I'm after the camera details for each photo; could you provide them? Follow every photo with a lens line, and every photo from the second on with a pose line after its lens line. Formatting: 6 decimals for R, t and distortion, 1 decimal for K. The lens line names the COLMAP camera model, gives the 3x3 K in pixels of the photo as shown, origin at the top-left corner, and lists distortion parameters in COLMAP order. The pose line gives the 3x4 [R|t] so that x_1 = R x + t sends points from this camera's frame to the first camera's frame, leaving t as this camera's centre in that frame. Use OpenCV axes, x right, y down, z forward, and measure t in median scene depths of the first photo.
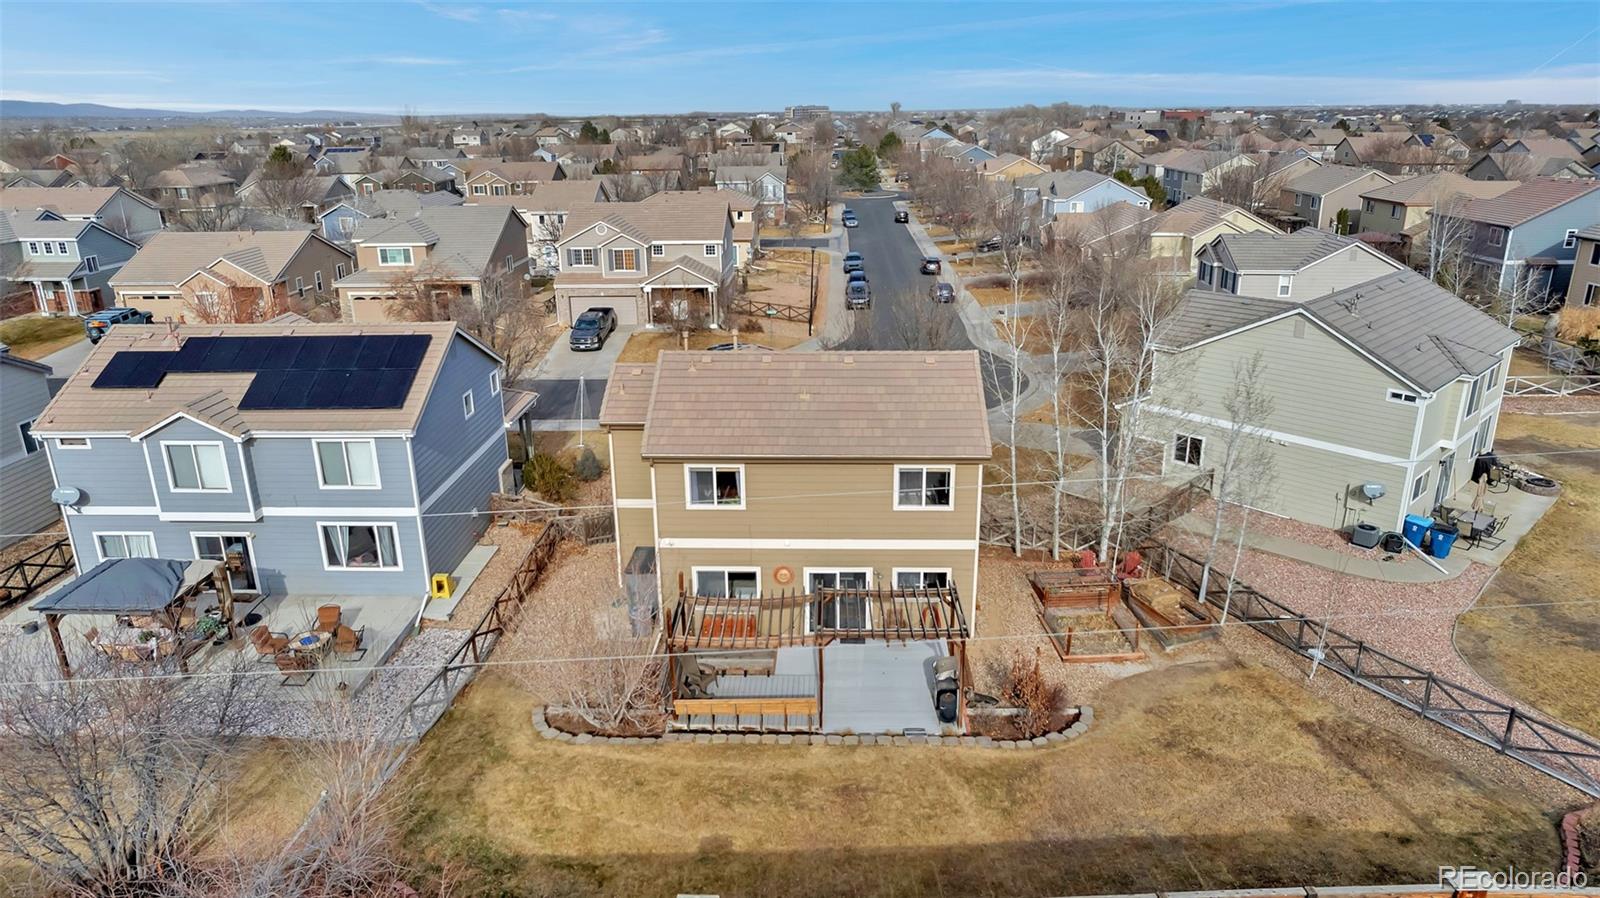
lens RADIAL K [[1025.1, 0, 800.0], [0, 1025.1, 449.0], [0, 0, 1]] dist [-0.073054, 0.064191]
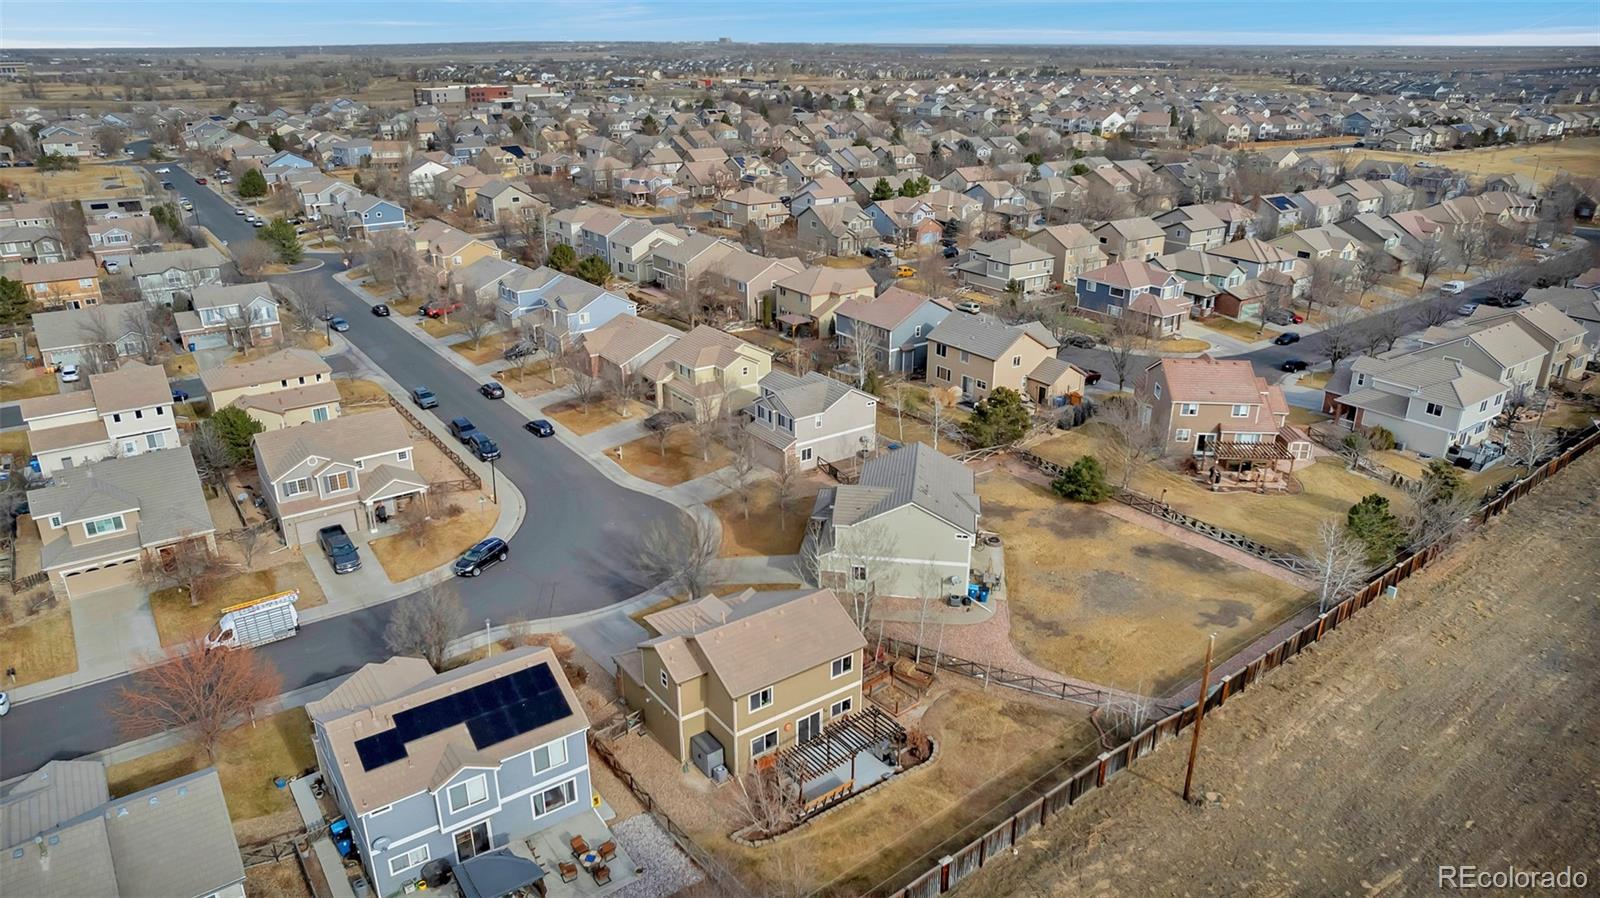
lens RADIAL K [[1017.5, 0, 797.2], [0, 1017.5, 504.0], [0, 0, 1]] dist [-0.067779, 0.061650]
pose [[0.792727, -0.240808, 0.559996, -0.933911], [0.182175, 0.970269, 0.159347, -0.568959], [-0.581719, -0.024301, 0.813027, -0.579507]]
